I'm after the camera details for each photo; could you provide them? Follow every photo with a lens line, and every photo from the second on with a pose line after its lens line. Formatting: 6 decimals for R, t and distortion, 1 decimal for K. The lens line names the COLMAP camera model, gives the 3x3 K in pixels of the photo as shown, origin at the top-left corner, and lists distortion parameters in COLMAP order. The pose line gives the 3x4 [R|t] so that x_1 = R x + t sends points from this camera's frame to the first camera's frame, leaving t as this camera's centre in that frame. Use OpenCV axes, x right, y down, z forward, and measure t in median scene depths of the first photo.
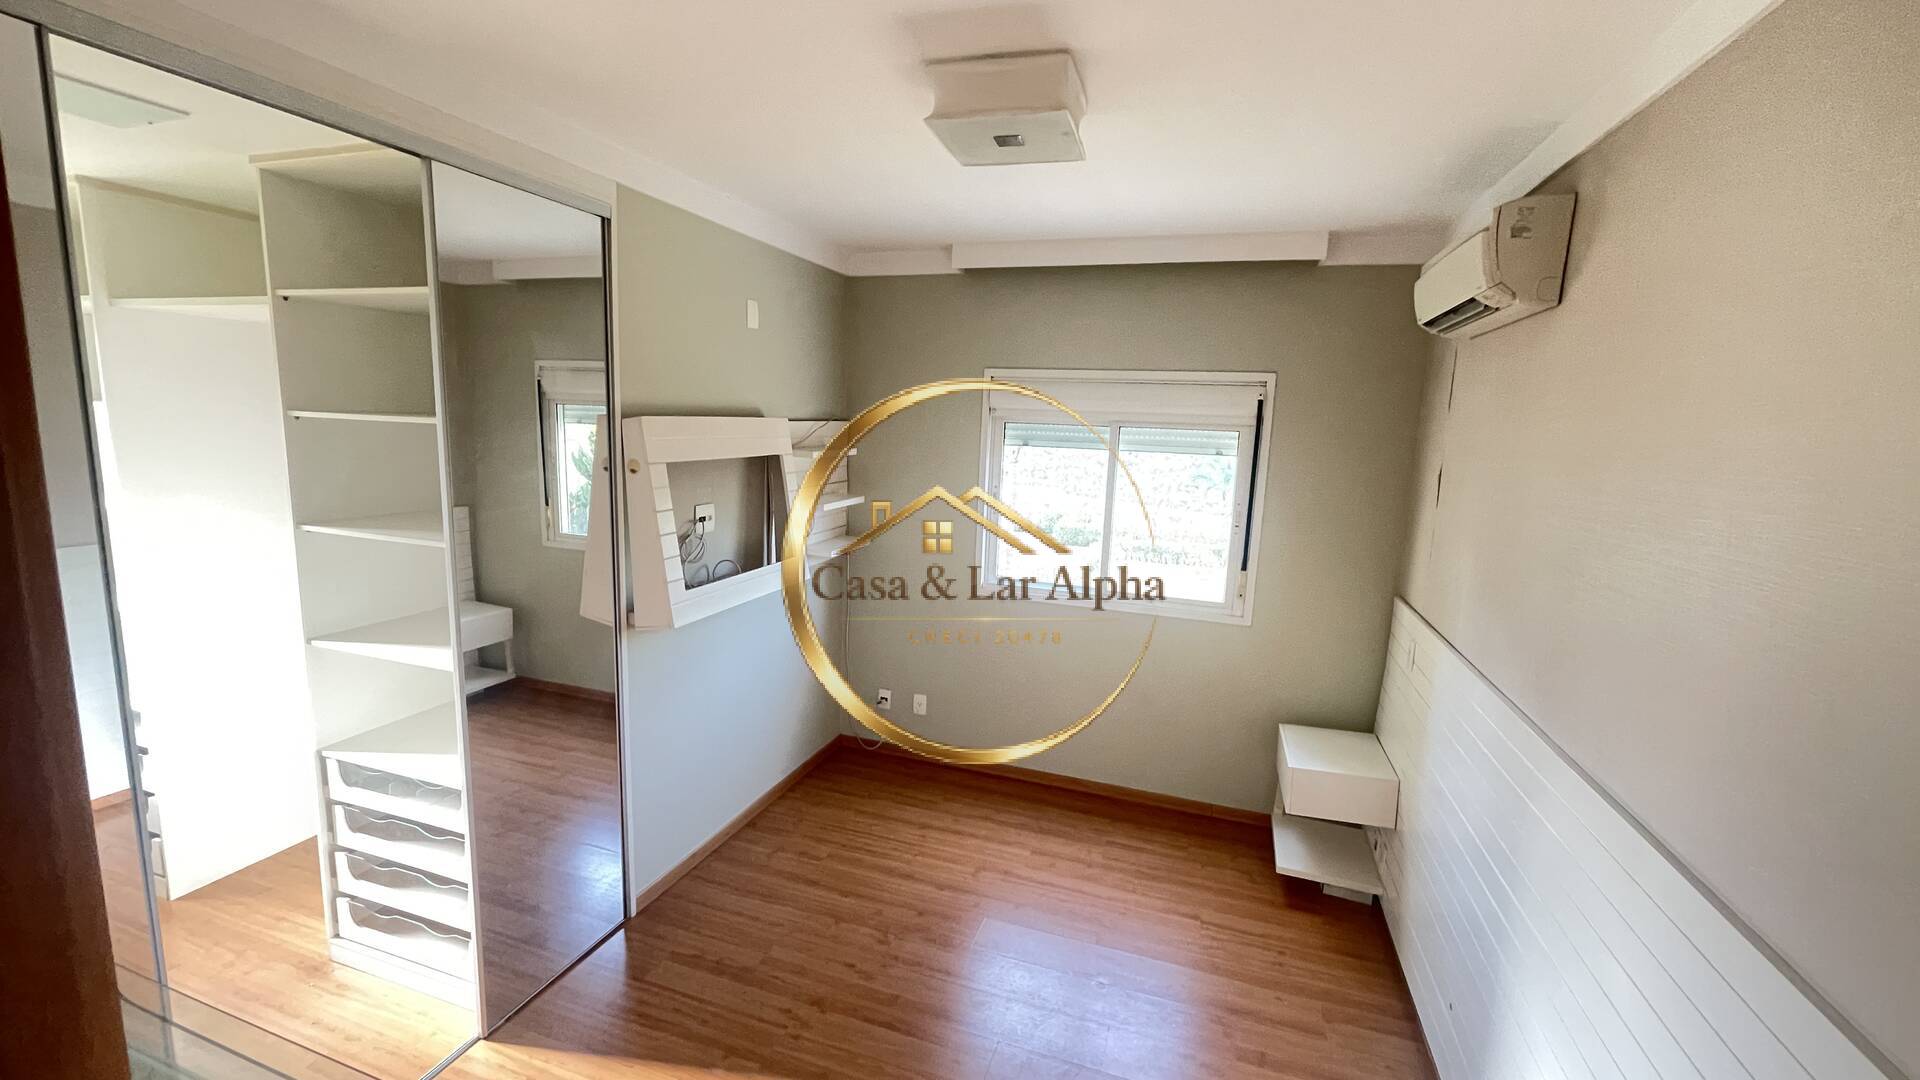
lens RADIAL K [[777.3, 0, 957.9], [0, 777.3, 540.4], [0, 0, 1]] dist [-0.004745, 0.004121]
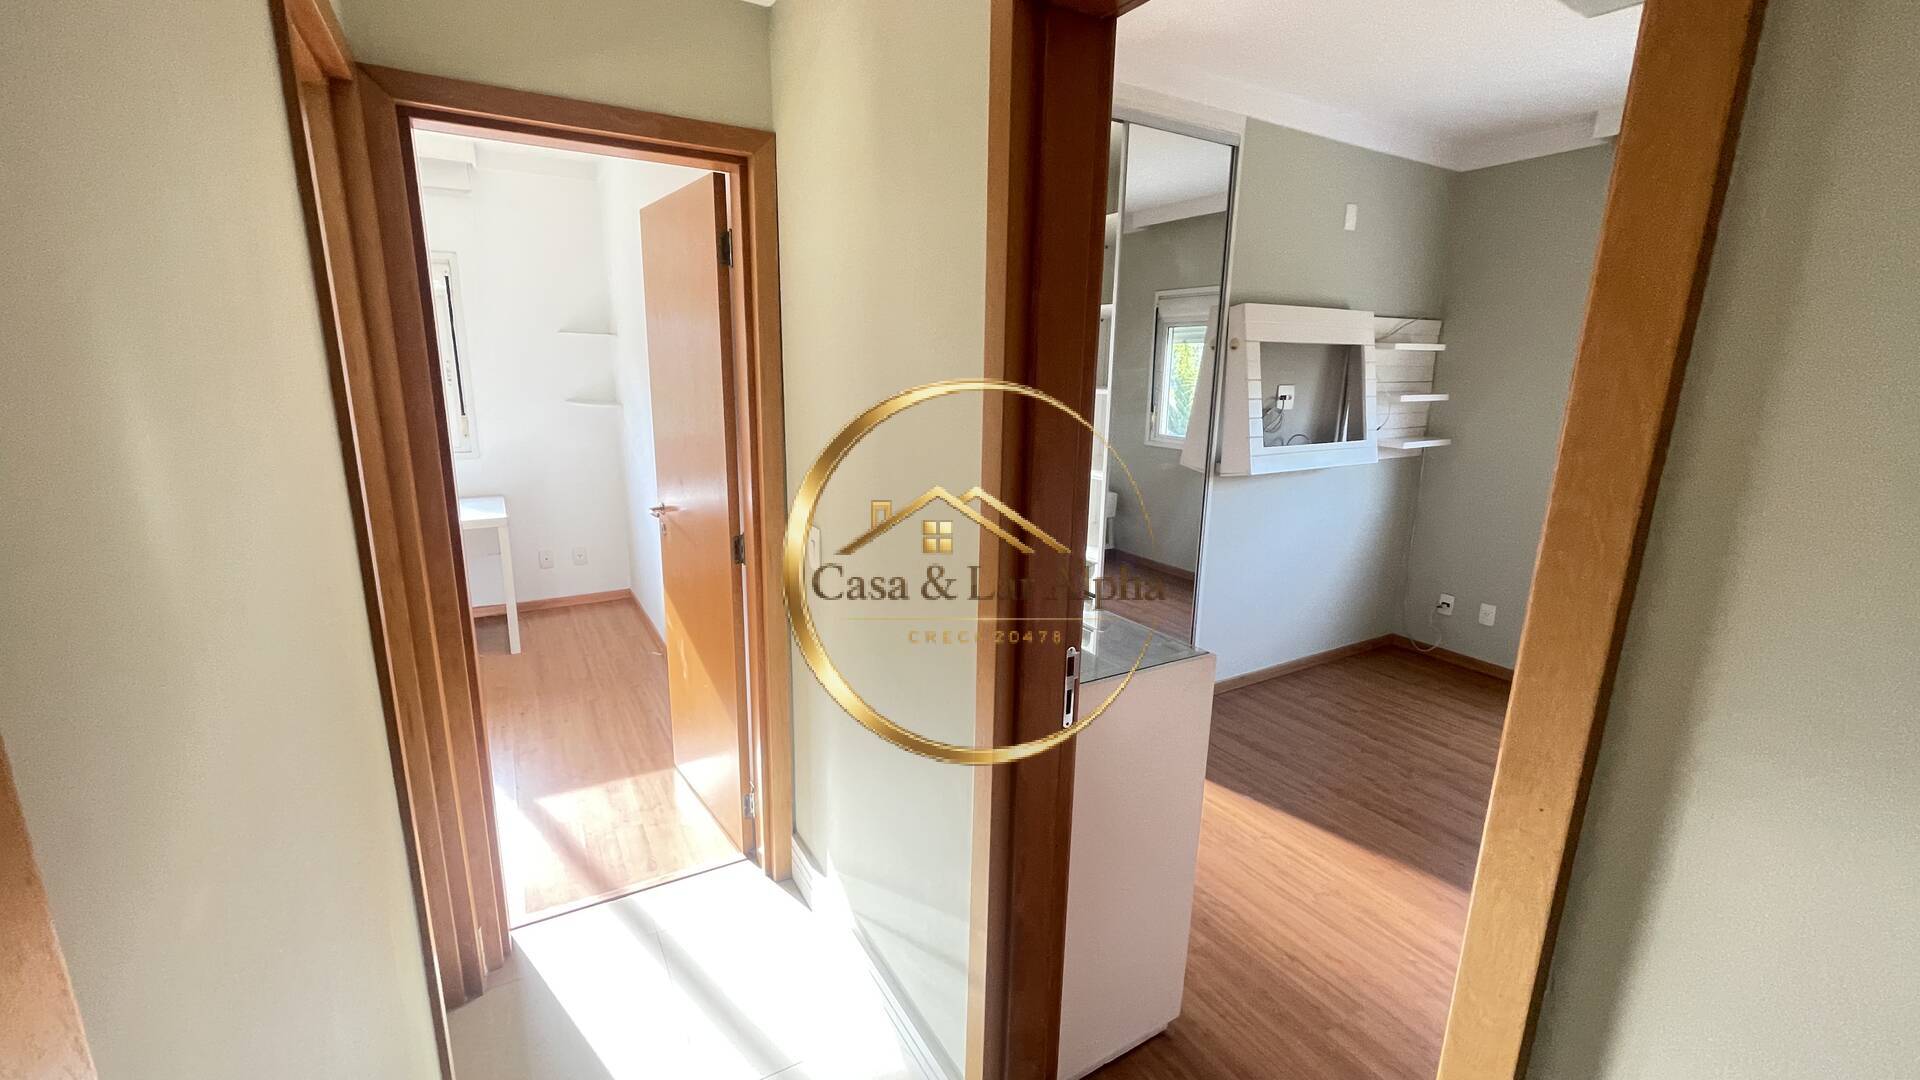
lens RADIAL K [[774.5, 0, 956.4], [0, 774.5, 543.7], [0, 0, 1]] dist [-0.012253, 0.006020]
pose [[0.760016, 0.119185, -0.638882, 0.069610], [-0.084949, 0.992825, 0.084158, 0.131897], [0.644328, -0.009689, 0.764688, -0.217908]]
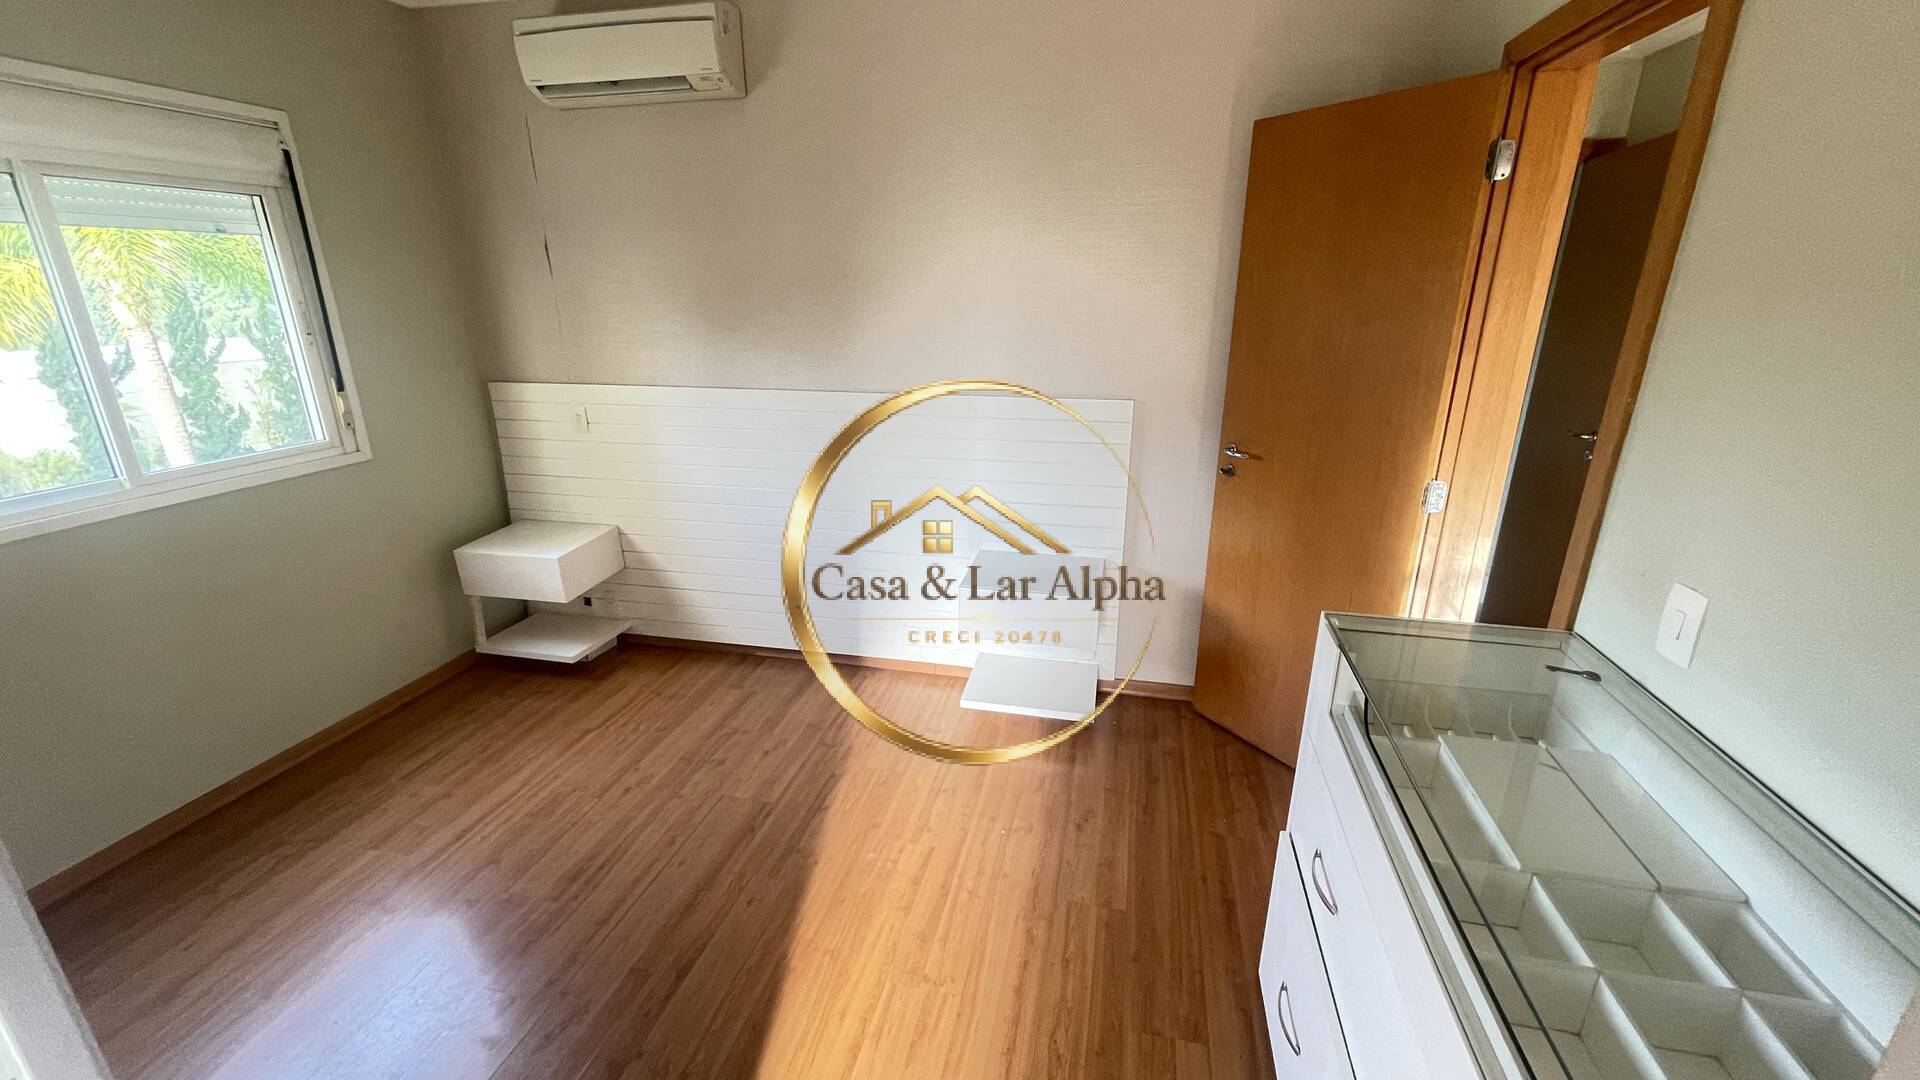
lens RADIAL K [[770.1, 0, 960.0], [0, 770.1, 540.0], [0, 0, 1]] dist [-0.001308, -0.000290]
pose [[-0.103045, -0.356346, 0.928654, -0.518461], [0.148223, 0.917699, 0.368589, -0.018165], [-0.983571, 0.175629, -0.041745, 0.511777]]
